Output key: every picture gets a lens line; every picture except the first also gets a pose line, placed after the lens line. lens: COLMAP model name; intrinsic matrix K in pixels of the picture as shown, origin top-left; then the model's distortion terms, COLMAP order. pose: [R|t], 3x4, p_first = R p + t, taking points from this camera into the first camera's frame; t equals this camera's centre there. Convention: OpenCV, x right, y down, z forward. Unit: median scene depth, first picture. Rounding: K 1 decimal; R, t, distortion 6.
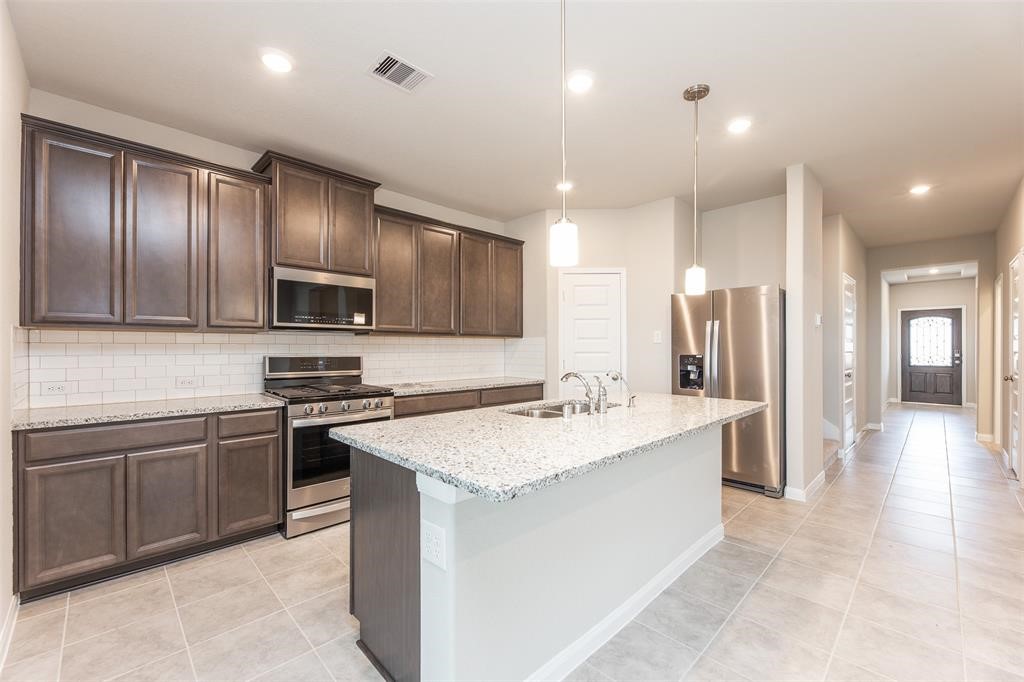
lens RADIAL K [[413.1, 0, 512.0], [0, 413.1, 341.0], [0, 0, 1]] dist [-0.001243, -0.000093]
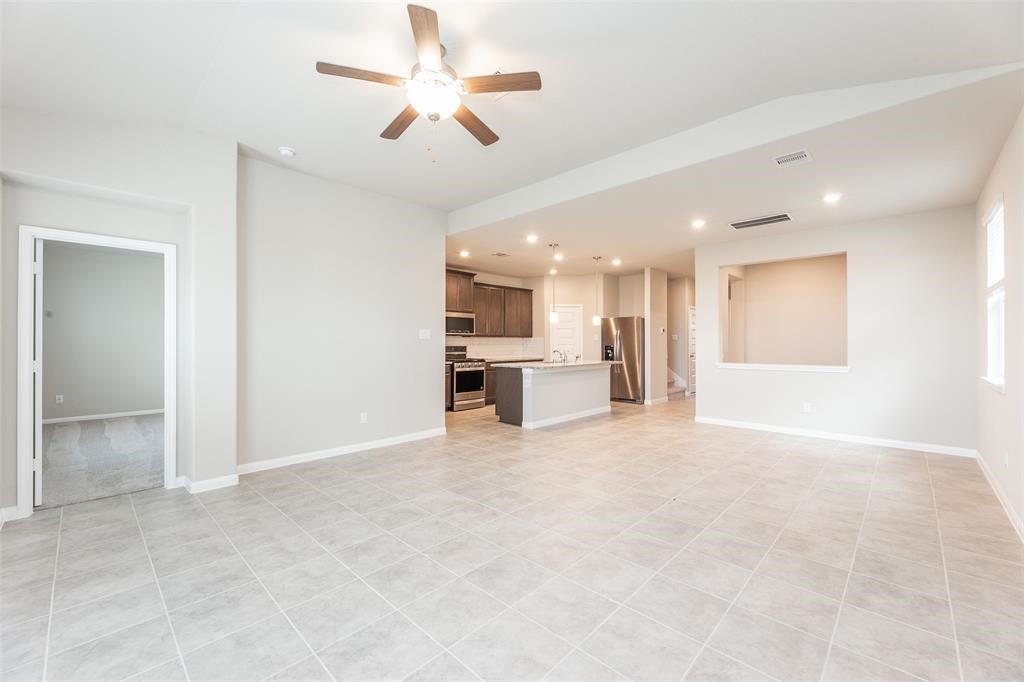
lens RADIAL K [[413.1, 0, 512.0], [0, 413.1, 341.0], [0, 0, 1]] dist [-0.001243, -0.000093]
pose [[0.999379, 0.000155, 0.035248, -0.178119], [-0.000585, 0.999925, 0.012196, -0.019104], [-0.035244, -0.012209, 0.999304, -1.255299]]
